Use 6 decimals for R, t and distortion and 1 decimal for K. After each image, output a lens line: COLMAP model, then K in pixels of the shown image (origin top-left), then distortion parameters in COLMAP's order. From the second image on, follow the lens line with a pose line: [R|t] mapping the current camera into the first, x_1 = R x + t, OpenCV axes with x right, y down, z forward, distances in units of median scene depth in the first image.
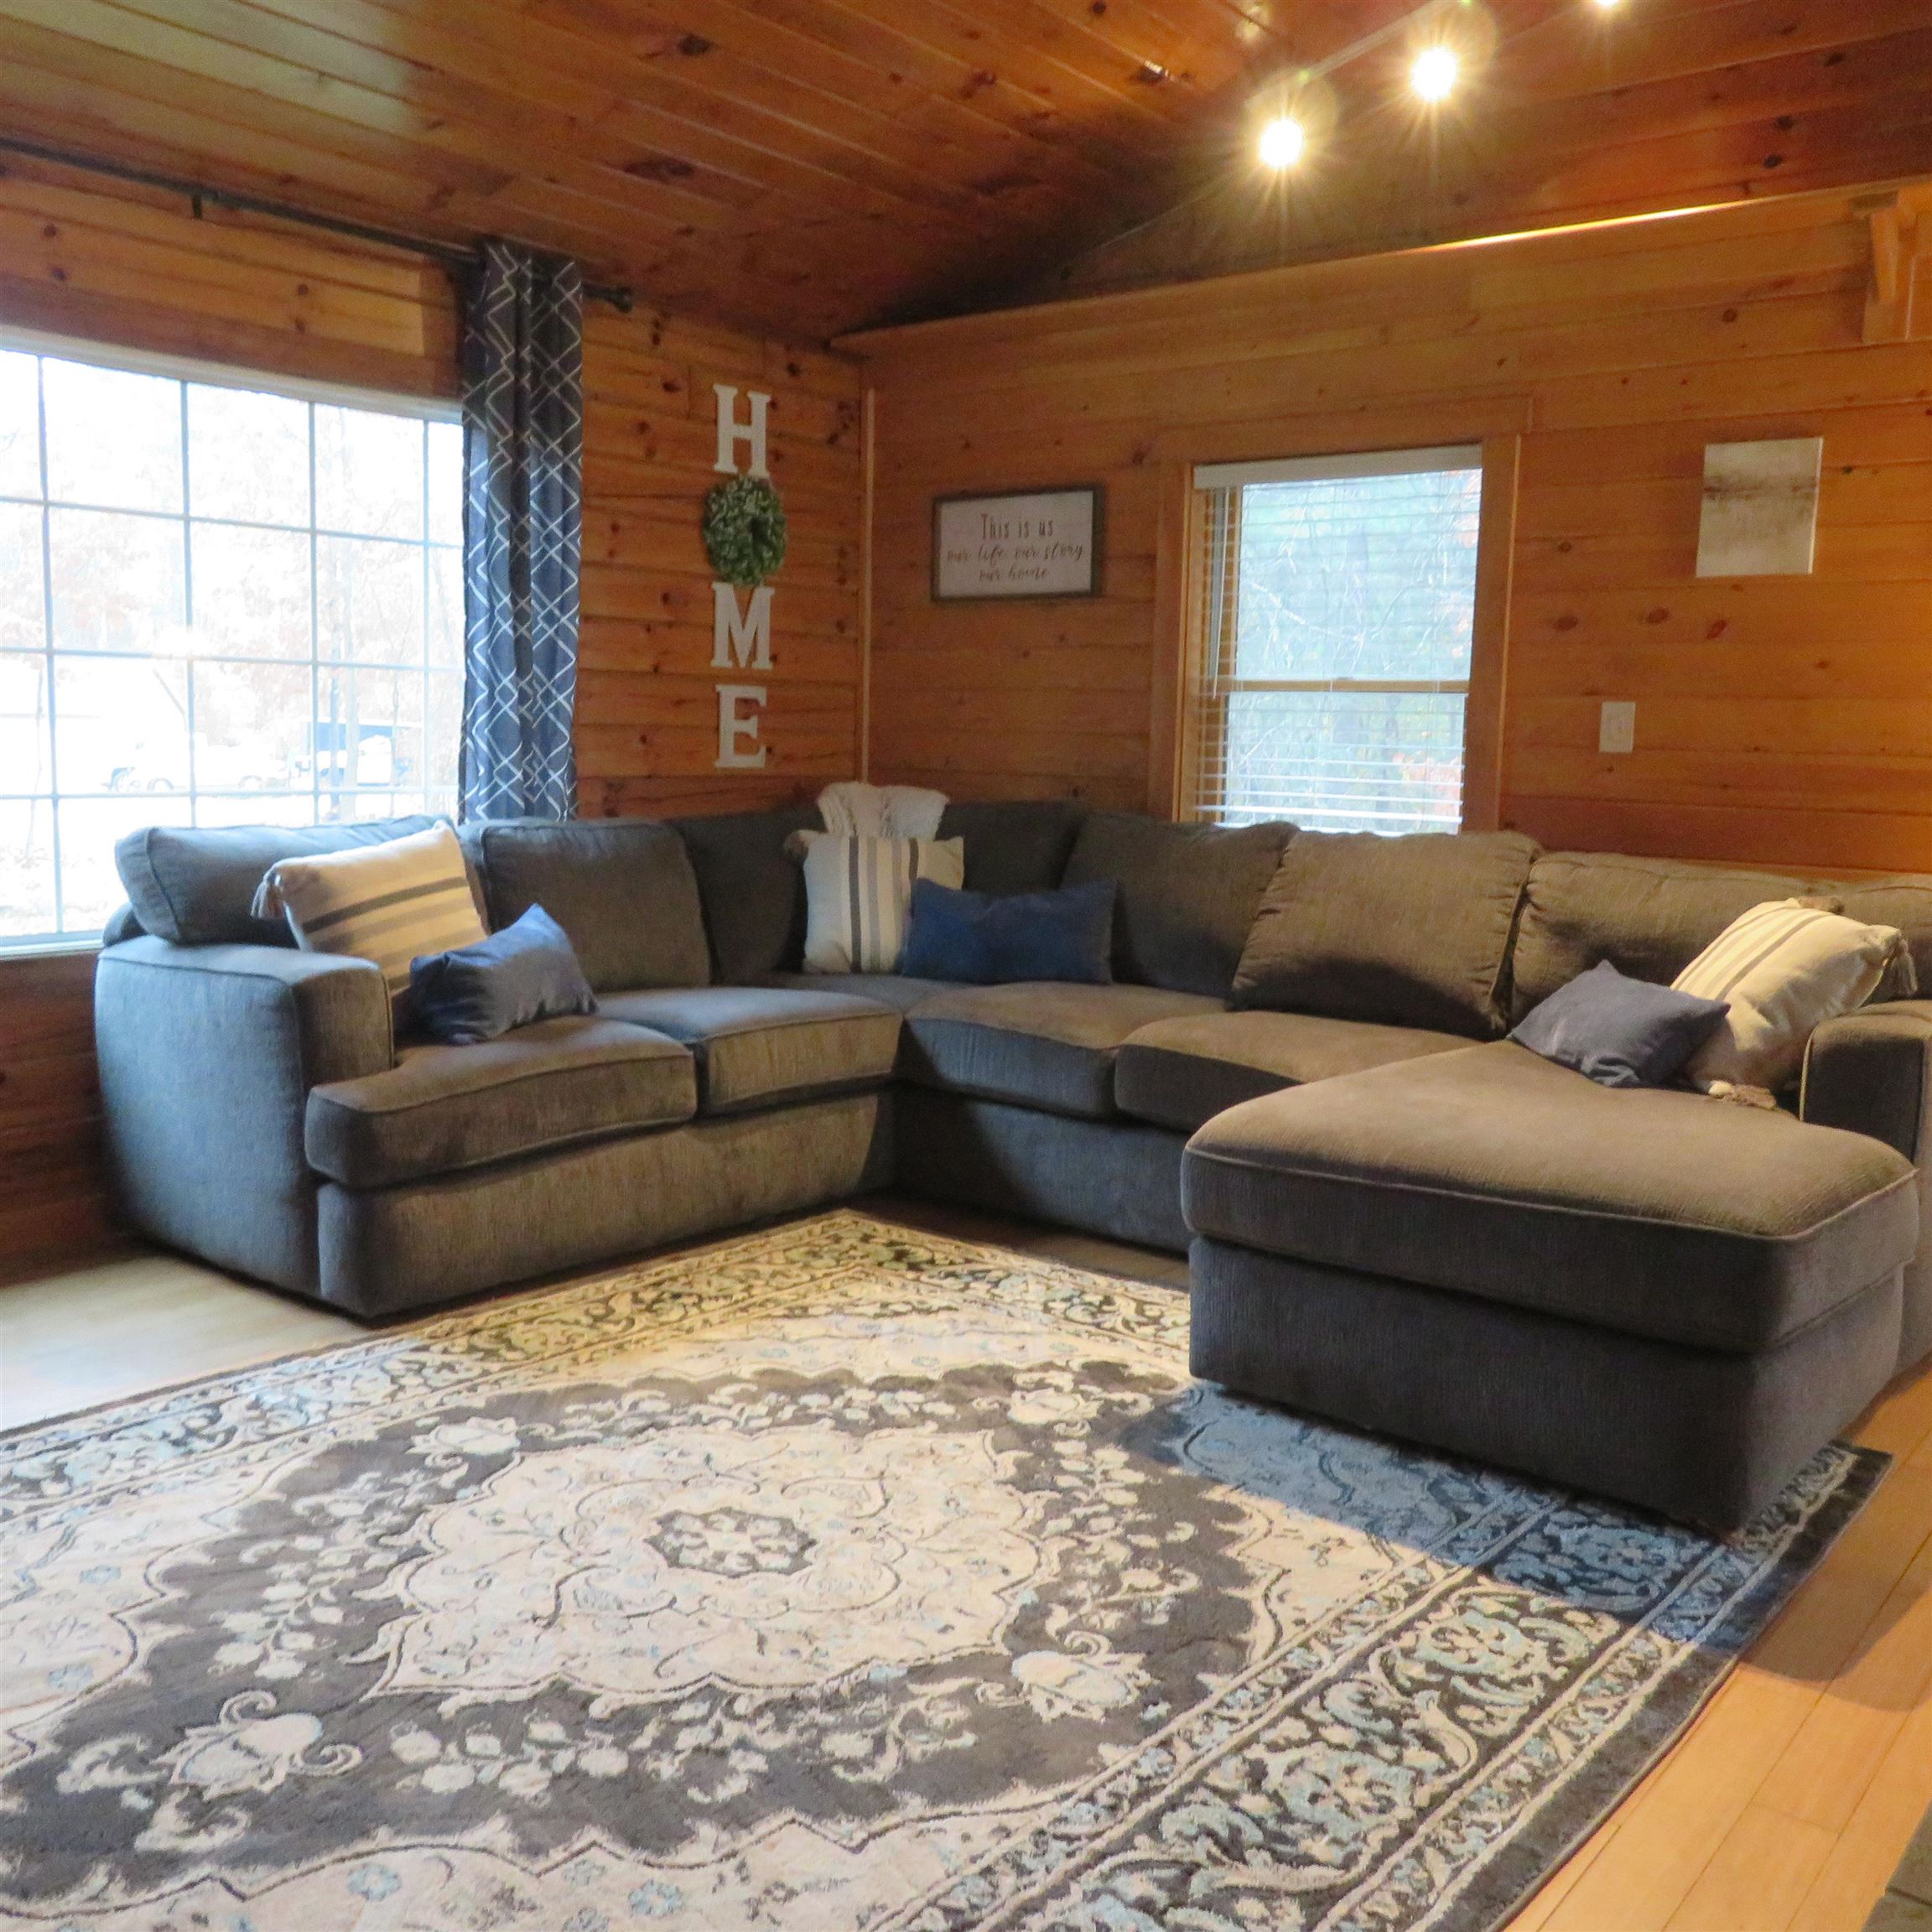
lens RADIAL K [[1851.7, 0, 961.6], [0, 1851.7, 970.4], [0, 0, 1]] dist [0.000858, 0.000000]
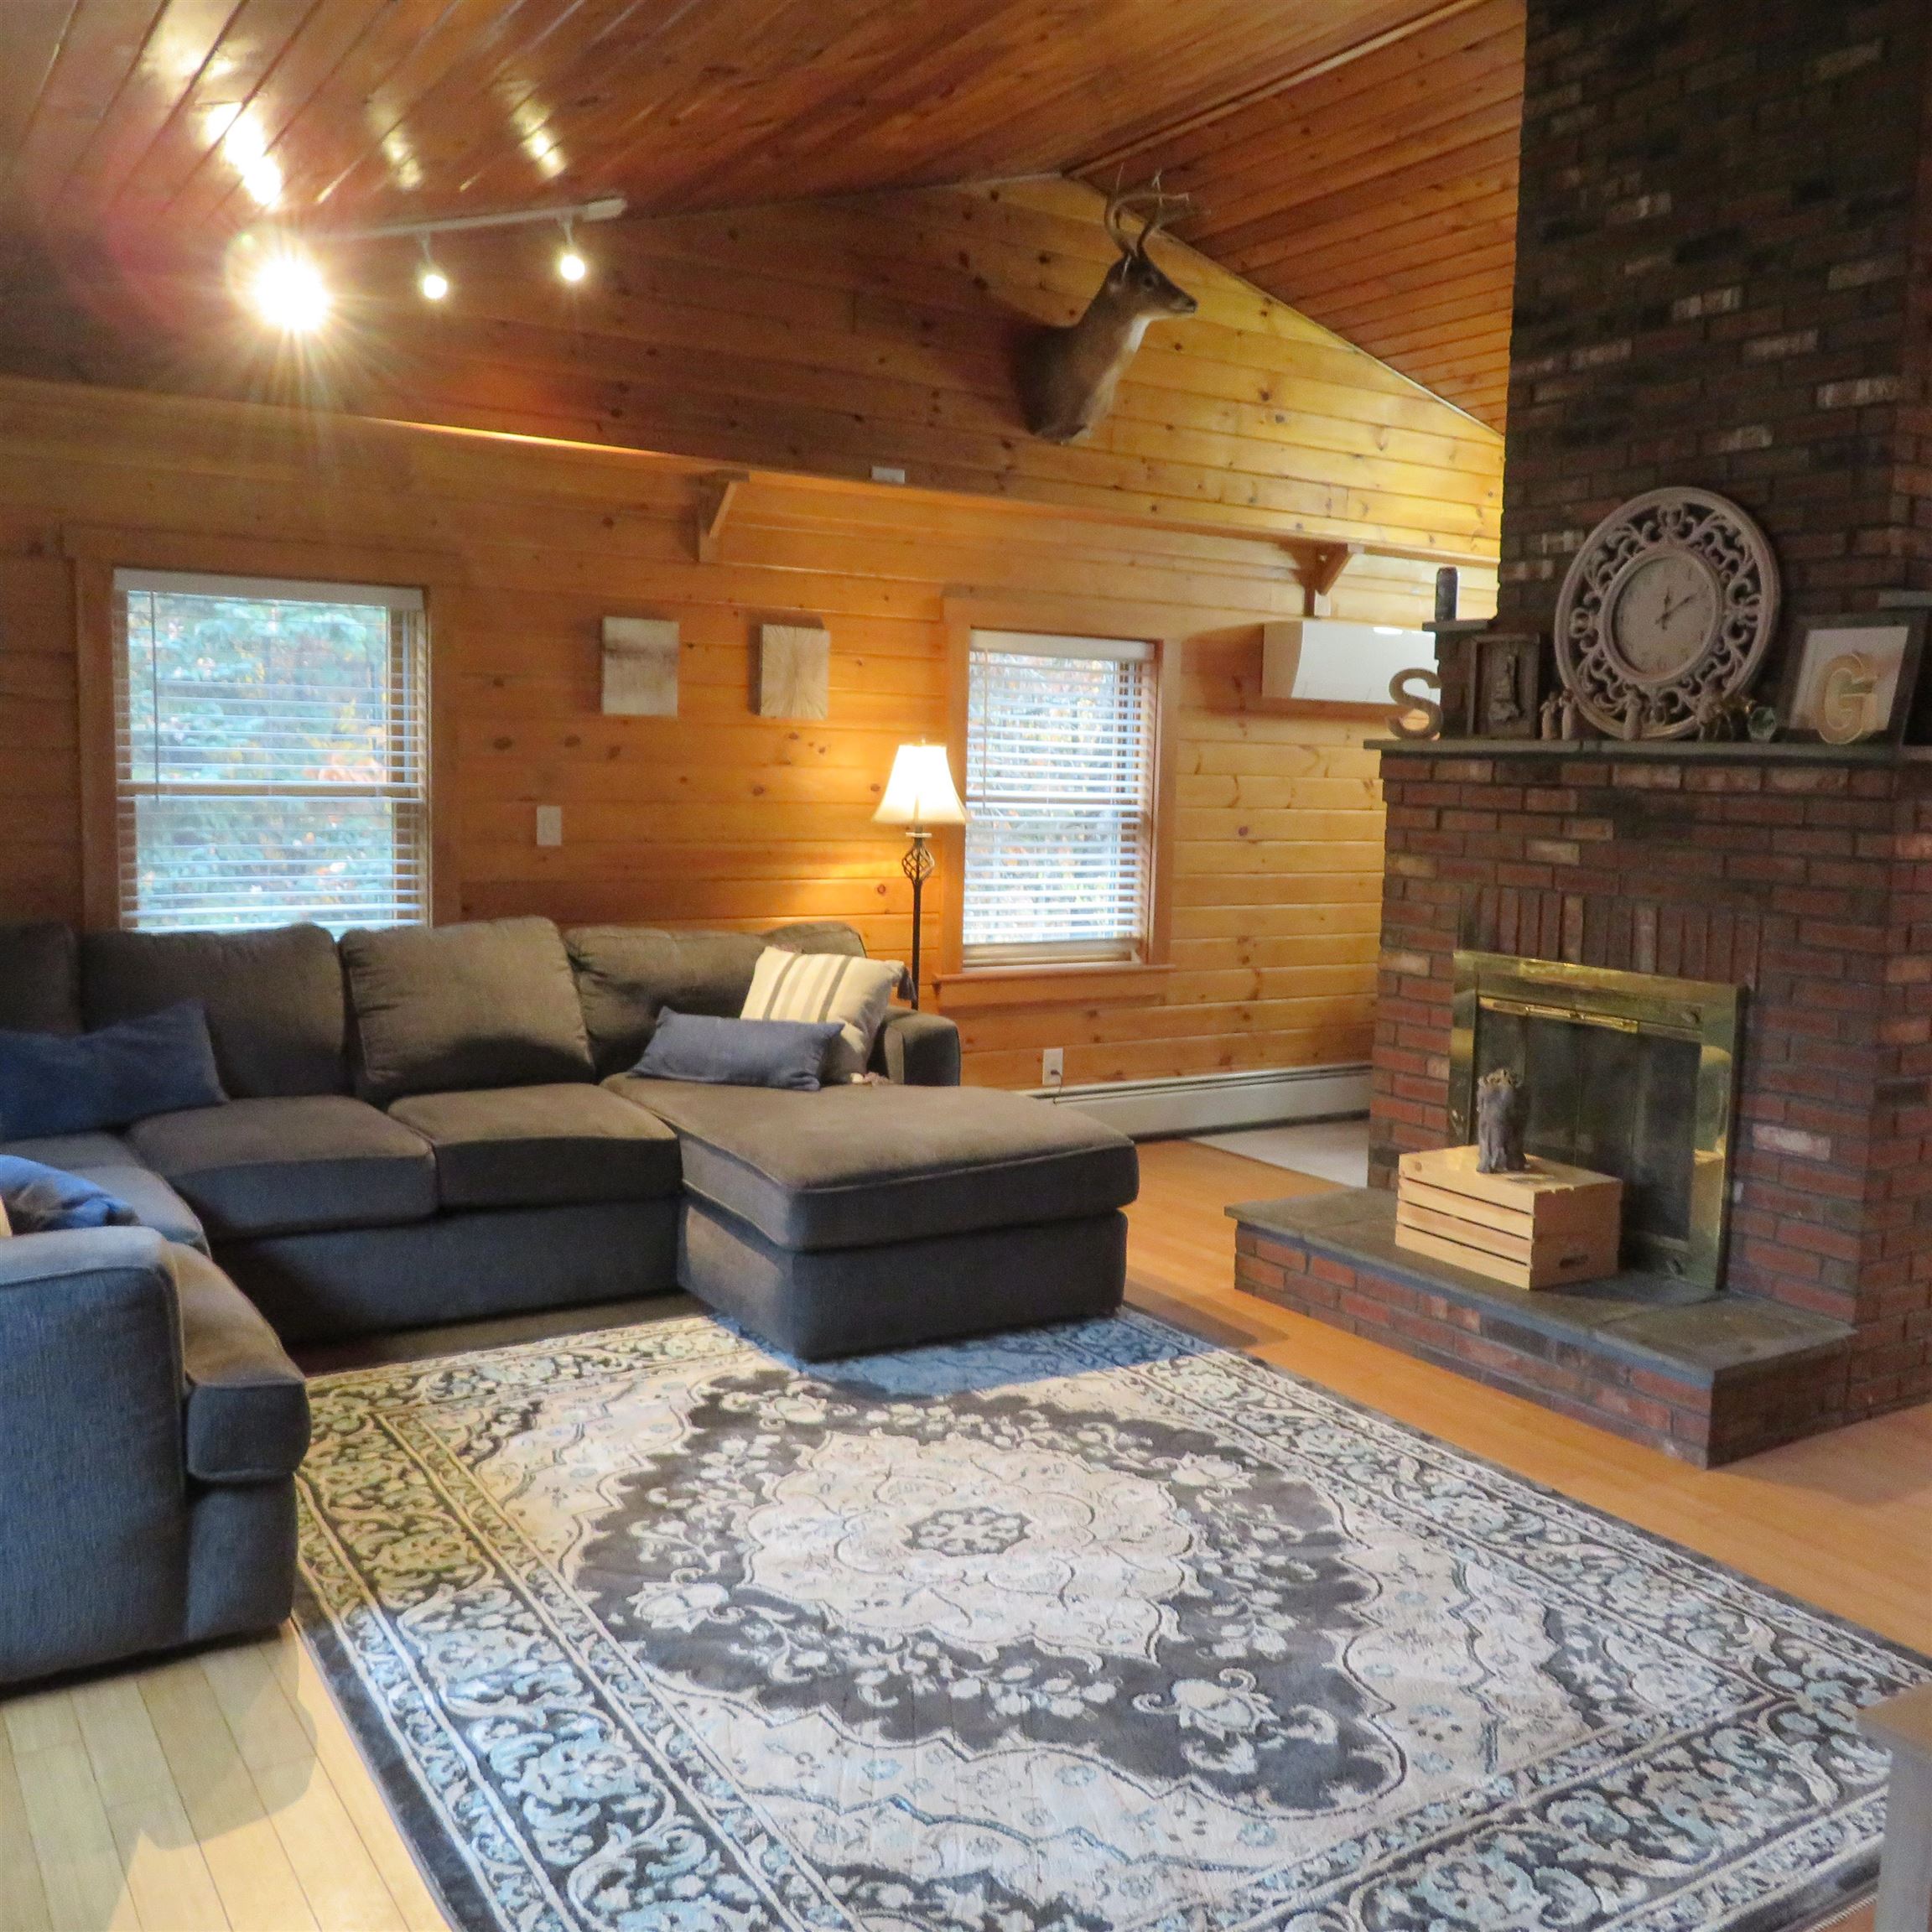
lens RADIAL K [[1851.7, 0, 961.9], [0, 1851.7, 961.5], [0, 0, 1]] dist [0.000858, 0.000000]
pose [[0.327042, -0.120938, 0.937240, -1.159128], [0.103154, 0.990420, 0.091805, -0.191846], [-0.939363, 0.066656, 0.336384, 0.465360]]
